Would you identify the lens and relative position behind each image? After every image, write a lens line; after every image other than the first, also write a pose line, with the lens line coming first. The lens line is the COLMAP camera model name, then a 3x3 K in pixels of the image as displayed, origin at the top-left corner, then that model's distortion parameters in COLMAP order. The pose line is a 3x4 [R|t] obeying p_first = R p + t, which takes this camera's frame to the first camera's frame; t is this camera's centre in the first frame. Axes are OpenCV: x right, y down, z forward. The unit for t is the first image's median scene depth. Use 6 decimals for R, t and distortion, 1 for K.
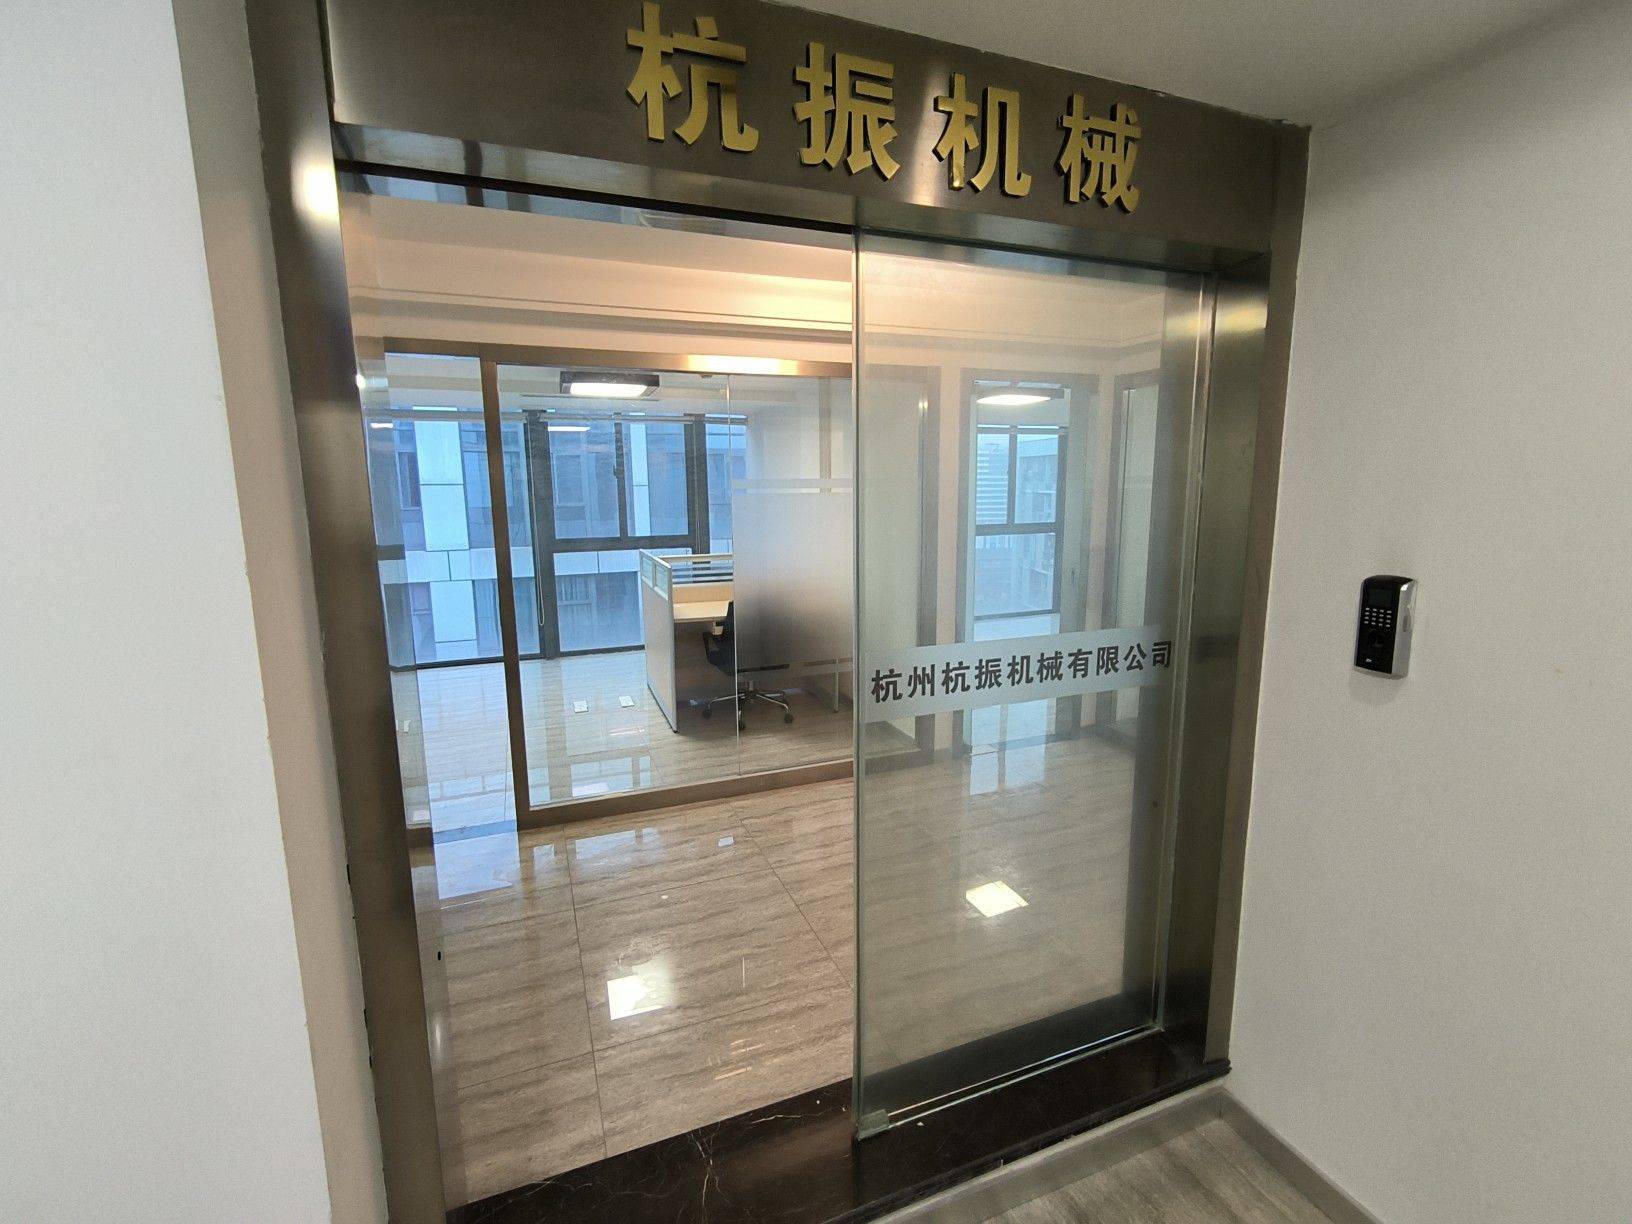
lens RADIAL K [[754.7, 0, 819.8], [0, 754.7, 606.1], [0, 0, 1]] dist [0.010672, -0.000153]
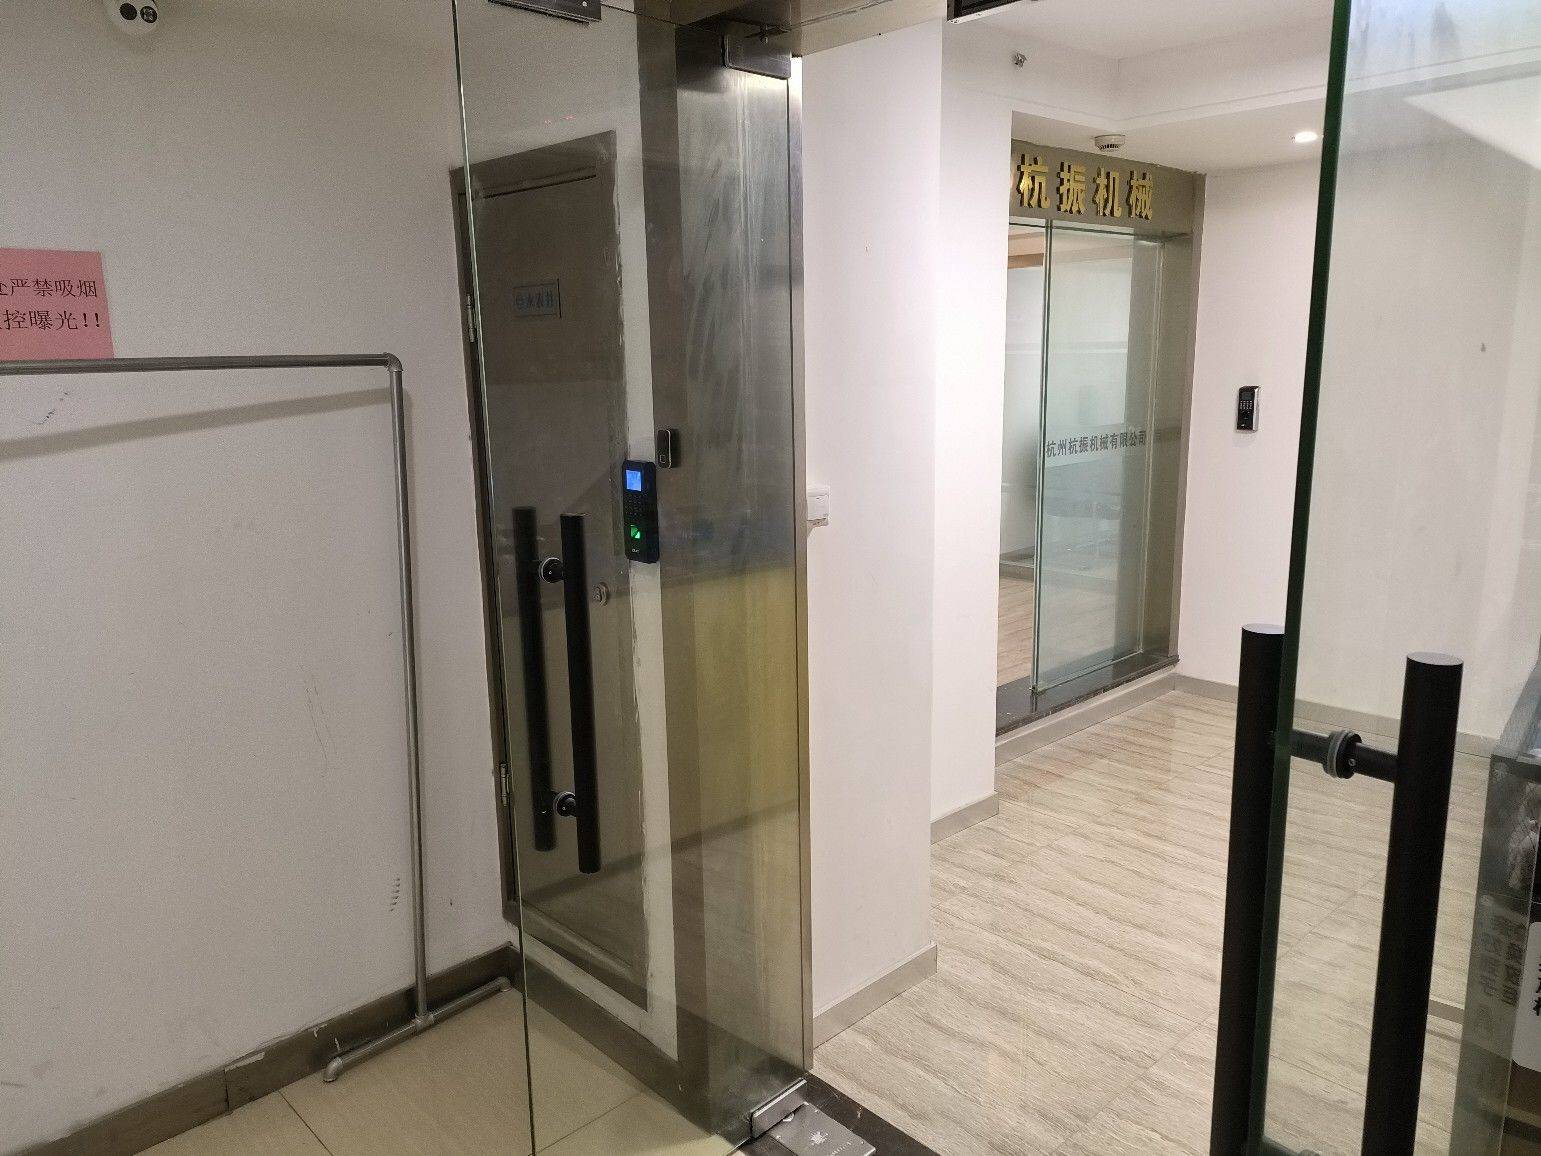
lens RADIAL K [[1153.1, 0, 770.2], [0, 1153.1, 580.7], [0, 0, 1]] dist [0.011112, 0.002568]
pose [[0.929635, -0.081393, 0.359380, -1.875095], [0.068171, 0.996453, 0.049335, 0.273847], [-0.362121, -0.021365, 0.931886, -1.713806]]
